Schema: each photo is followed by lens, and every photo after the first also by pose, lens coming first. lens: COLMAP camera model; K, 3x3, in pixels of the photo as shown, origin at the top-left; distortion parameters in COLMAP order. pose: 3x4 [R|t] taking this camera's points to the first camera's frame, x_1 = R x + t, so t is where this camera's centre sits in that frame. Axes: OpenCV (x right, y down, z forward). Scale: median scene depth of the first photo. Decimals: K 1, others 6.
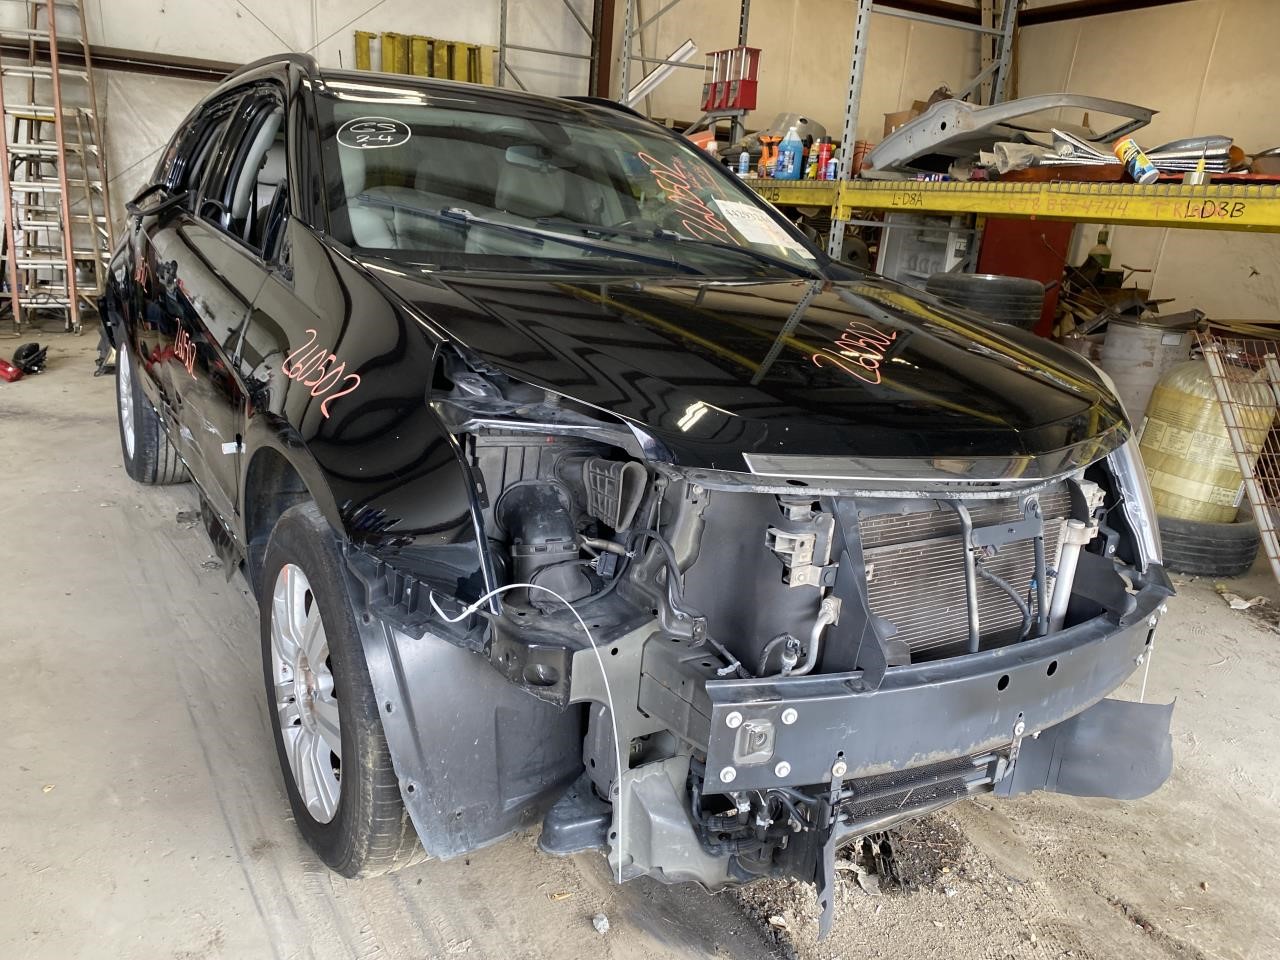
lens RADIAL K [[975.9, 0, 615.6], [0, 975.9, 485.2], [0, 0, 1]] dist [0.004870, -0.001974]
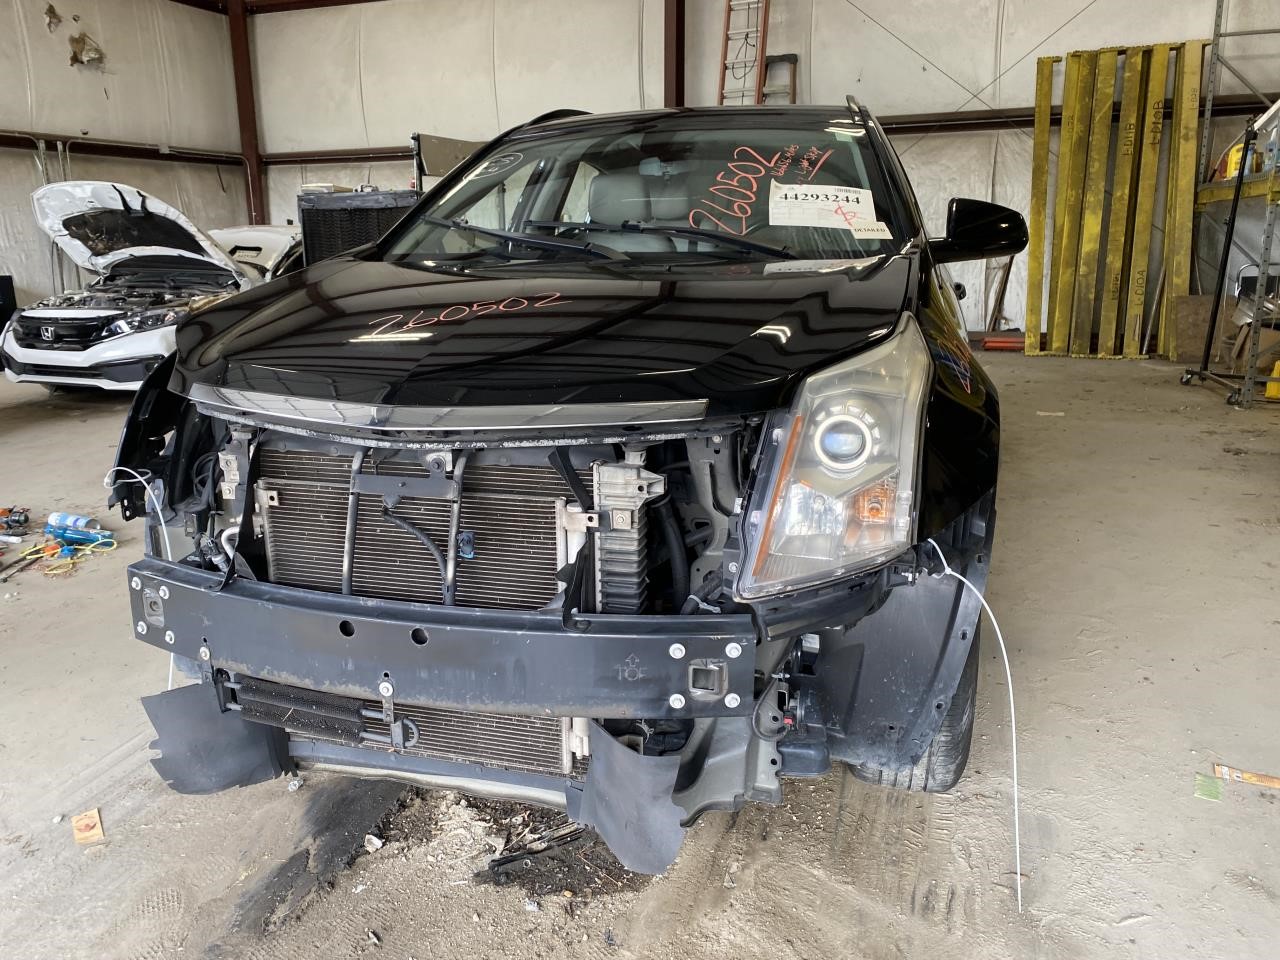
lens RADIAL K [[975.9, 0, 615.6], [0, 975.9, 485.2], [0, 0, 1]] dist [0.004870, -0.001974]
pose [[0.656975, 0.104499, -0.746635, 0.223709], [-0.143155, 0.989621, 0.012542, 0.000706], [0.740196, 0.098645, 0.665116, 0.088756]]
